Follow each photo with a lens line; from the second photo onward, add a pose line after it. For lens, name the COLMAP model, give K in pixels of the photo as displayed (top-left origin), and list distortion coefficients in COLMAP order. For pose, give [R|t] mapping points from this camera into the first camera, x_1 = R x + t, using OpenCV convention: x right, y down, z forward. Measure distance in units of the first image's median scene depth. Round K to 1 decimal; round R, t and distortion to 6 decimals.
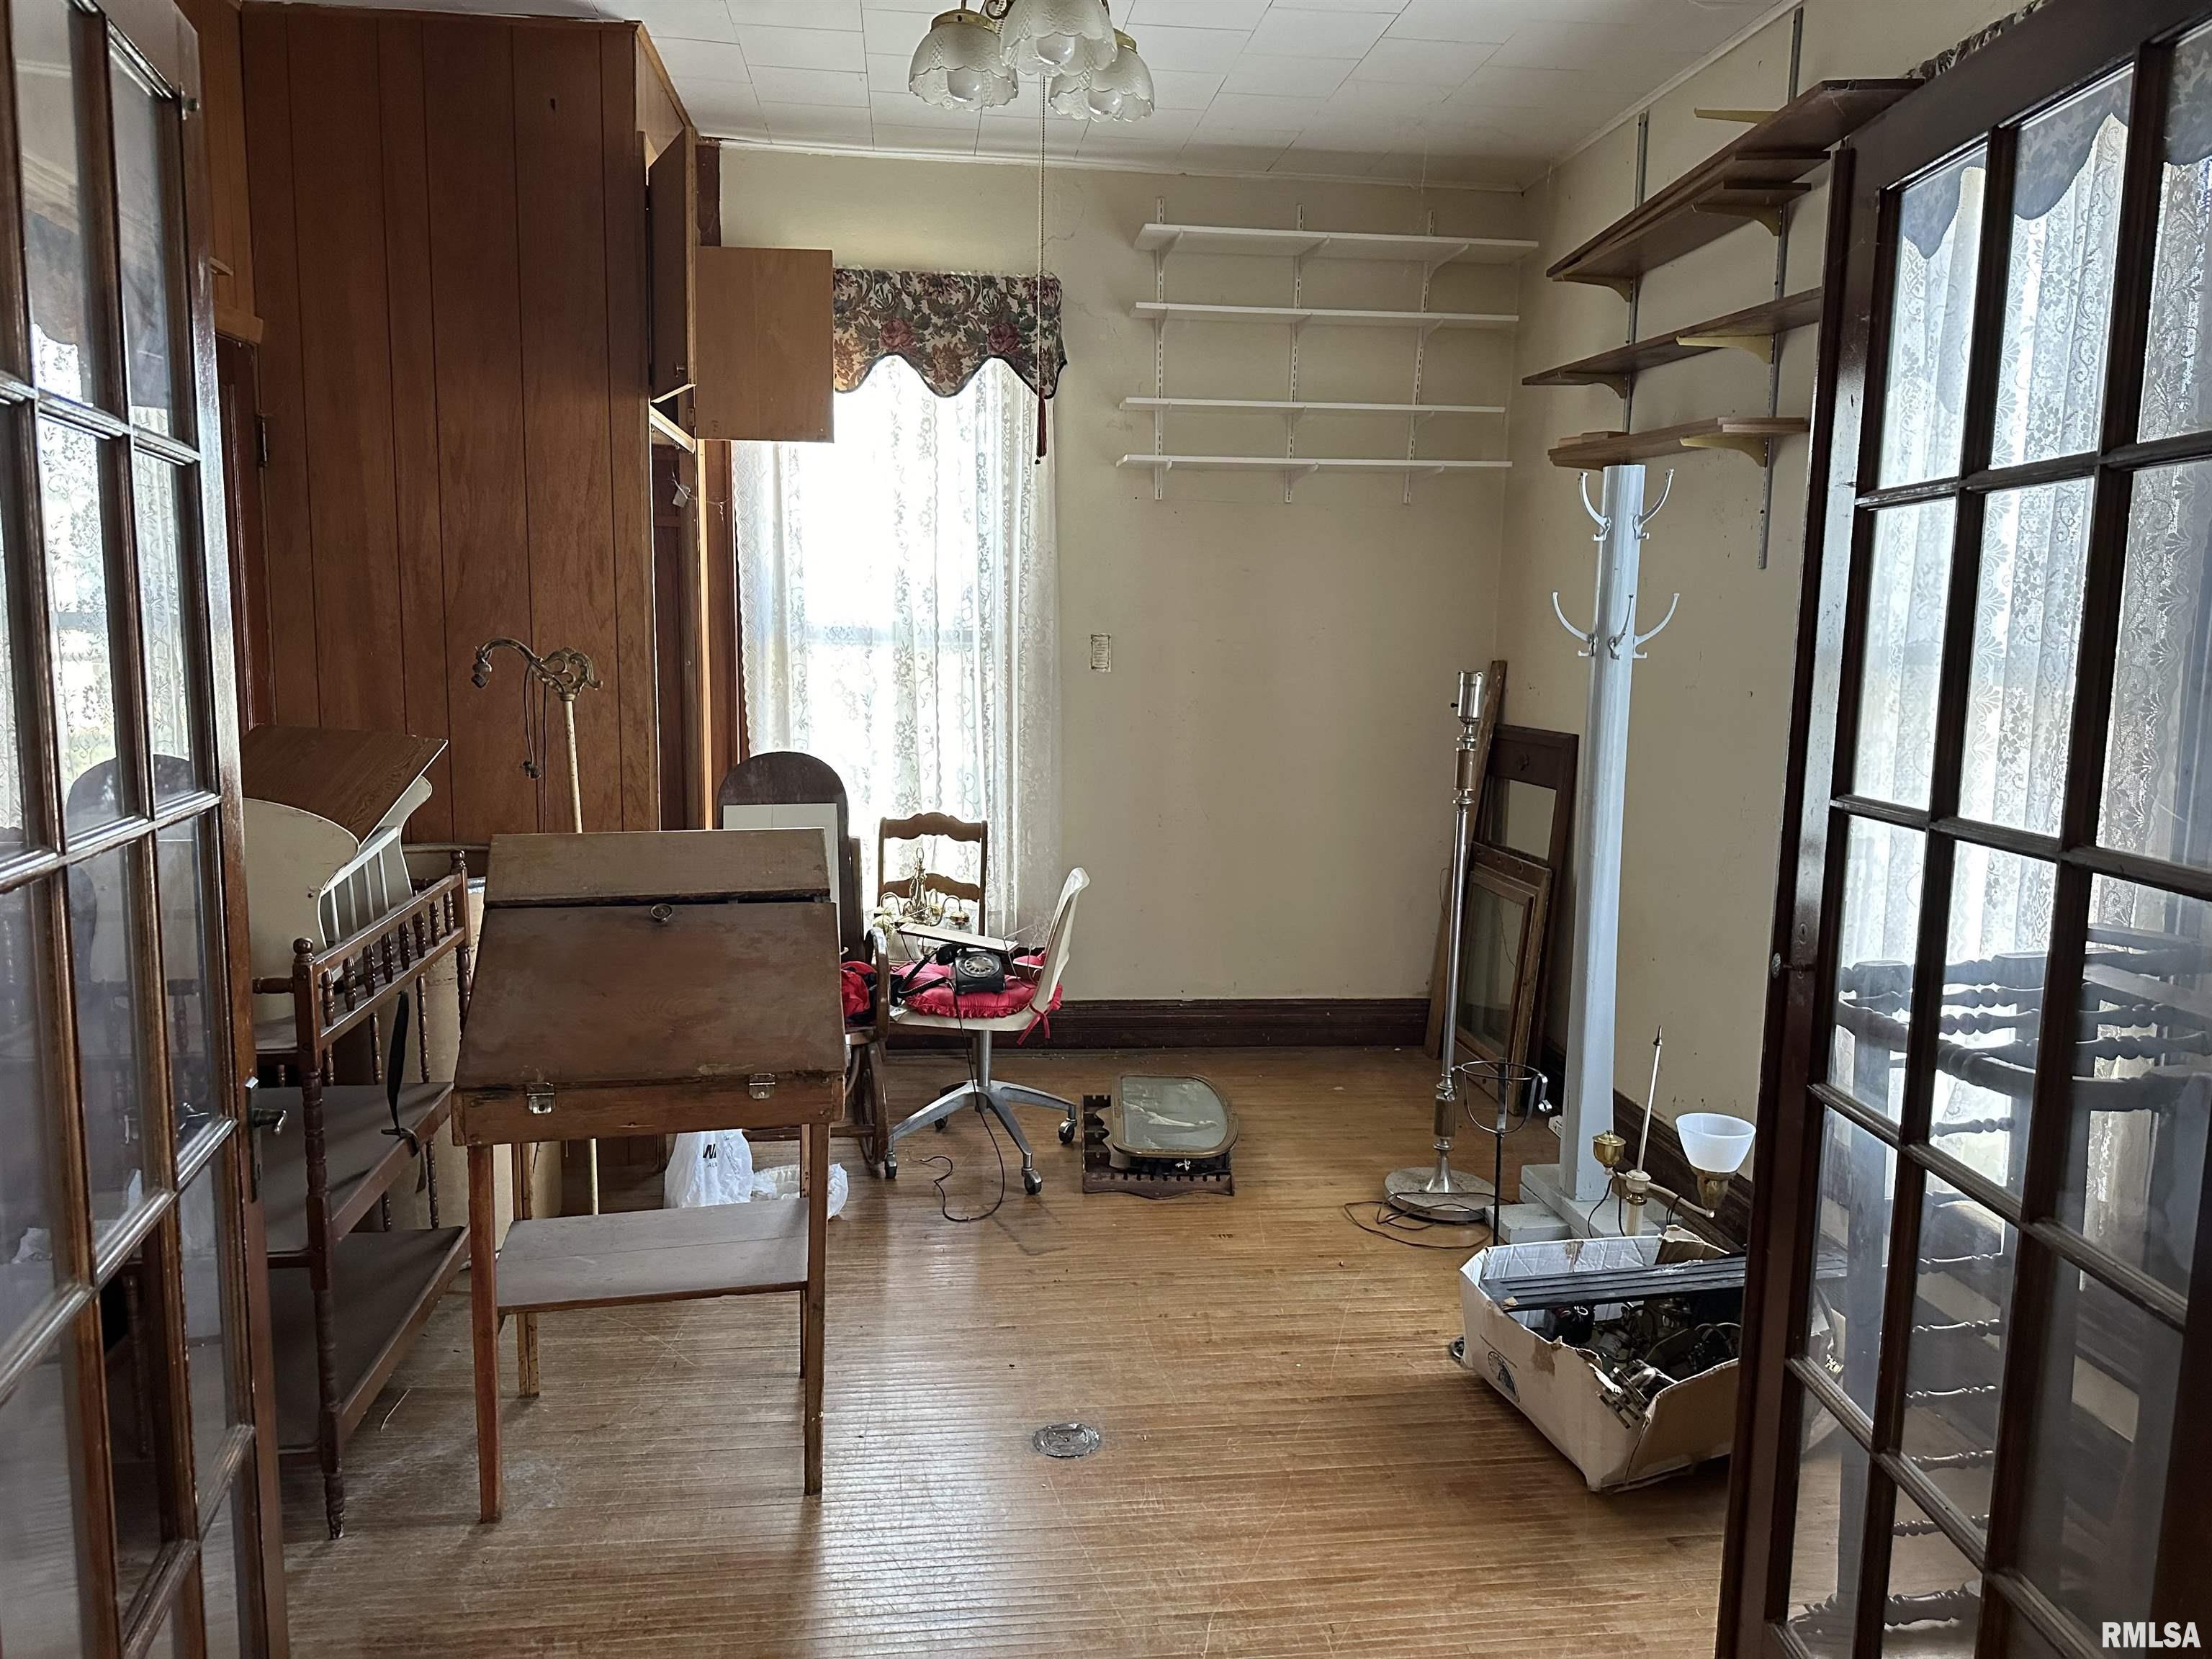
lens RADIAL K [[1544.9, 0, 1106.0], [0, 1544.9, 829.5], [0, 0, 1]] dist [0.041977, -0.000489]
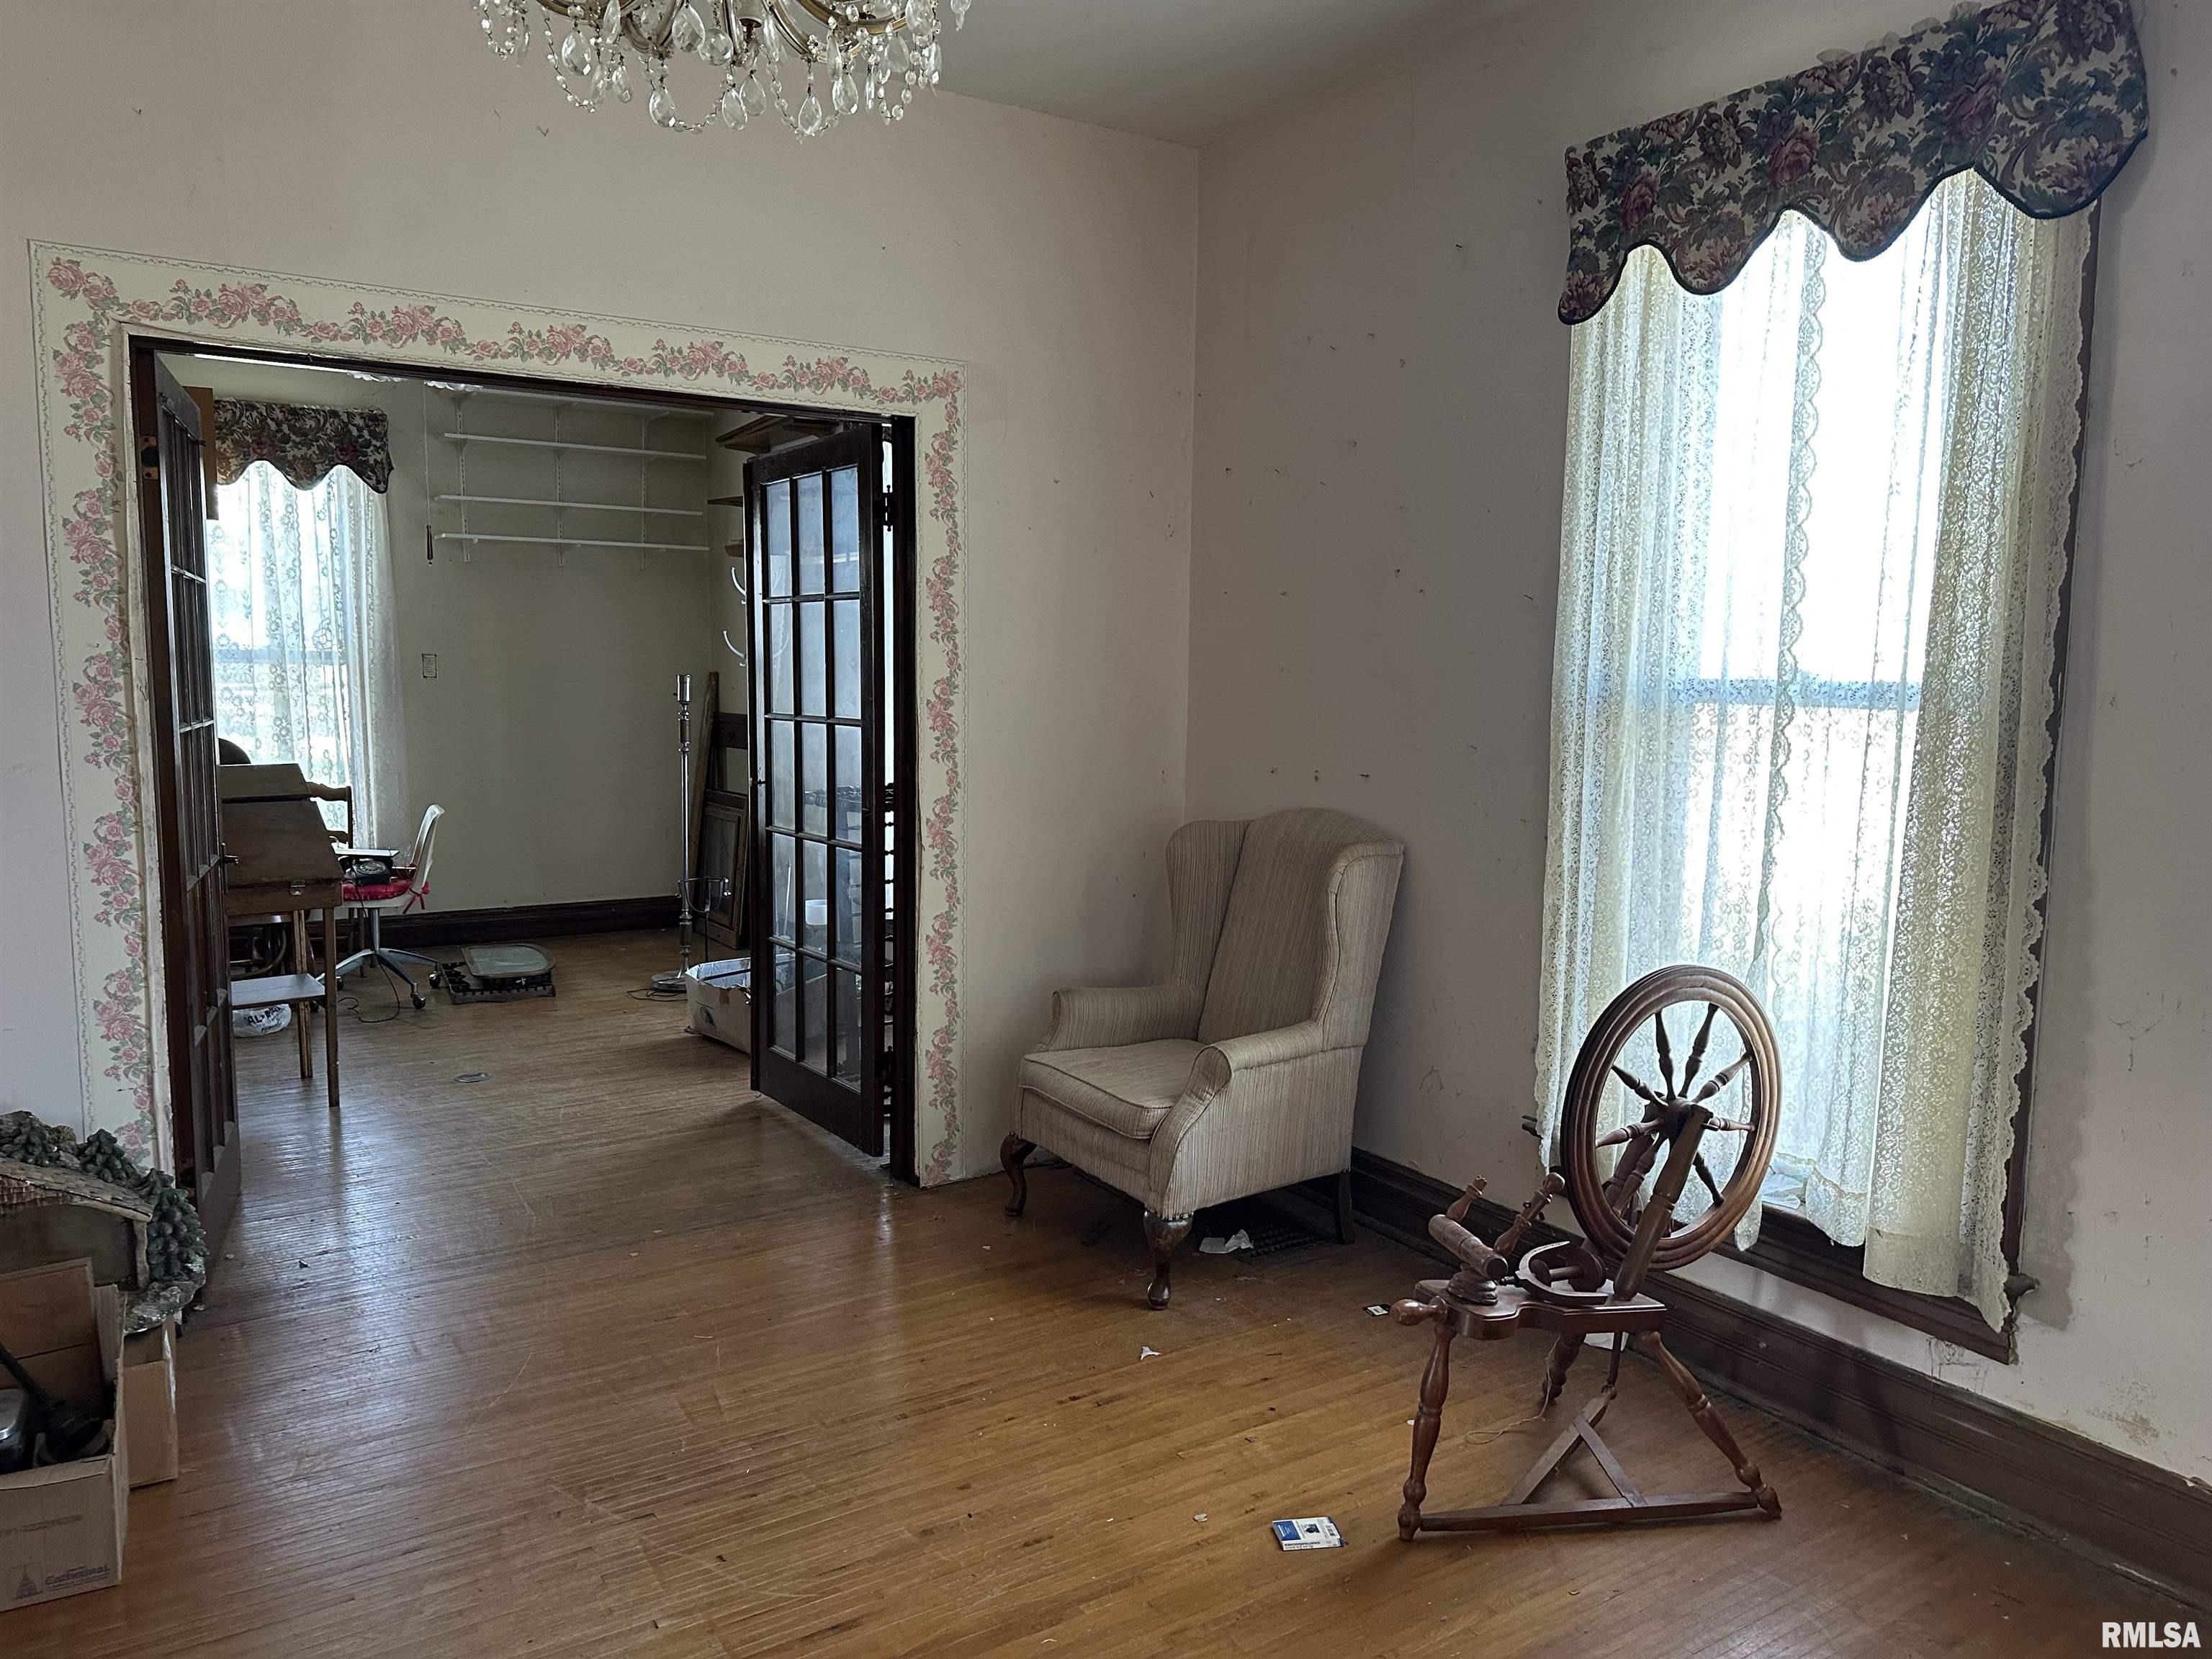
lens RADIAL K [[1544.9, 0, 1106.0], [0, 1544.9, 829.5], [0, 0, 1]] dist [0.041977, -0.000489]
pose [[0.898352, -0.056219, 0.435664, -0.085943], [0.062585, 0.998040, -0.000264, 0.083746], [-0.434795, 0.027503, 0.900109, -0.630540]]
